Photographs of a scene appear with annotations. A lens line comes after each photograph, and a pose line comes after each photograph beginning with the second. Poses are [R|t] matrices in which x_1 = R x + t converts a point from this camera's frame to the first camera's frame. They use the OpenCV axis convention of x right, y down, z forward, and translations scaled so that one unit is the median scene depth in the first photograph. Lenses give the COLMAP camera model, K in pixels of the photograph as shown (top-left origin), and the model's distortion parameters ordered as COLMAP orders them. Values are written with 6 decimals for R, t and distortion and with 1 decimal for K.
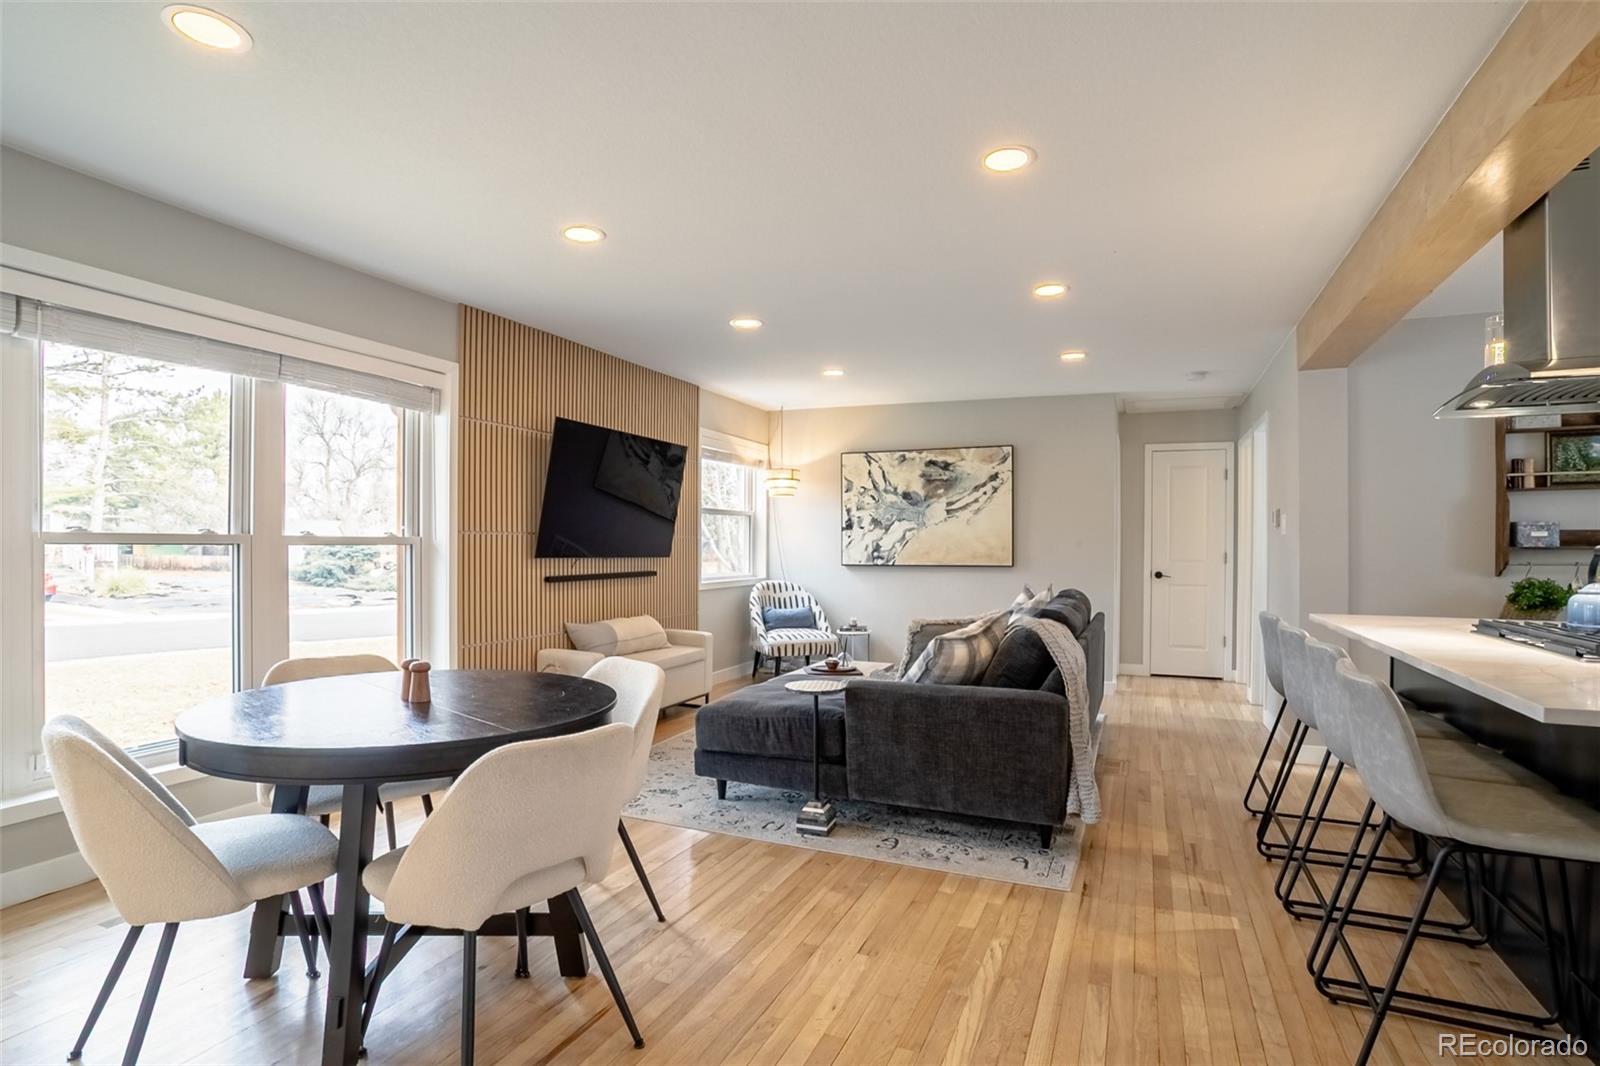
lens RADIAL K [[817.5, 0, 800.0], [0, 817.5, 533.0], [0, 0, 1]] dist [-0.018265, -0.000029]
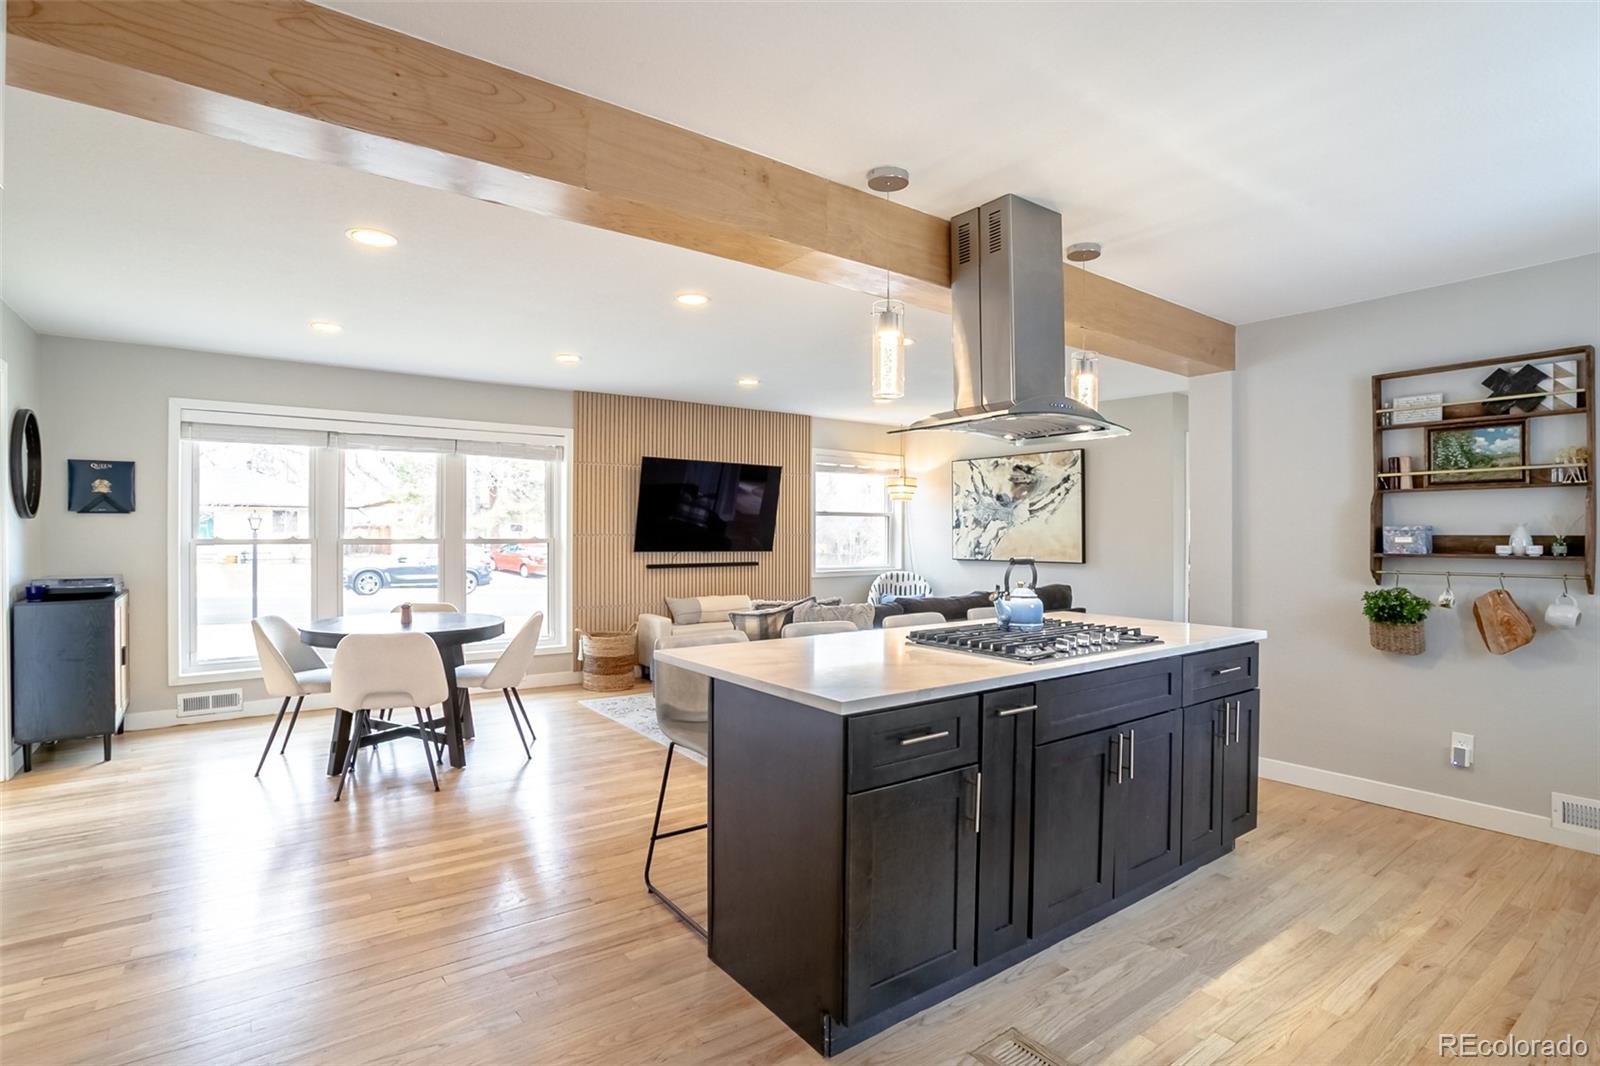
lens RADIAL K [[790.4, 0, 793.5], [0, 790.4, 536.4], [0, 0, 1]] dist [-0.067413, 0.032692]
pose [[0.858396, 0.001471, -0.512986, 0.454456], [0.008075, 0.999833, 0.016380, -0.013367], [0.512924, -0.018203, 0.858241, -0.062447]]
